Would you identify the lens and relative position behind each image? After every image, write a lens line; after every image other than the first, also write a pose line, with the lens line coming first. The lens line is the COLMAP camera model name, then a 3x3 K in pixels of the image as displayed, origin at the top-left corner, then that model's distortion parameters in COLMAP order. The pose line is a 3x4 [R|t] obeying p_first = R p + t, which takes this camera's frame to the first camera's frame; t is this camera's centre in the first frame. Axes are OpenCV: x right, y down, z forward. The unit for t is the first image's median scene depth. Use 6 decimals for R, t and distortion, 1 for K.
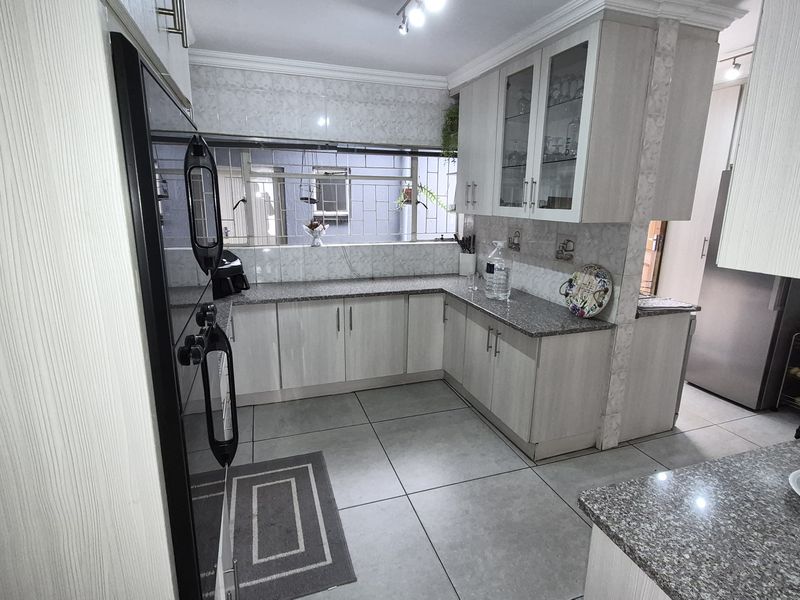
lens RADIAL K [[418.6, 0, 406.0], [0, 418.6, 296.7], [0, 0, 1]] dist [0.000164, -0.000088]
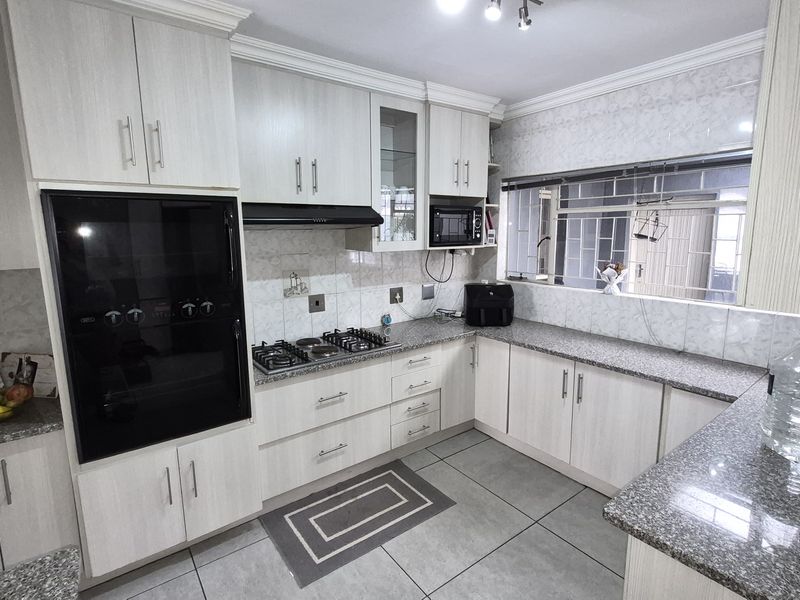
lens RADIAL K [[418.6, 0, 406.0], [0, 418.6, 296.7], [0, 0, 1]] dist [0.000164, -0.000088]
pose [[0.304783, 0.137031, -0.942513, 0.476736], [-0.206342, 0.975592, 0.075115, -0.105864], [0.929801, 0.171586, 0.325619, 0.415601]]
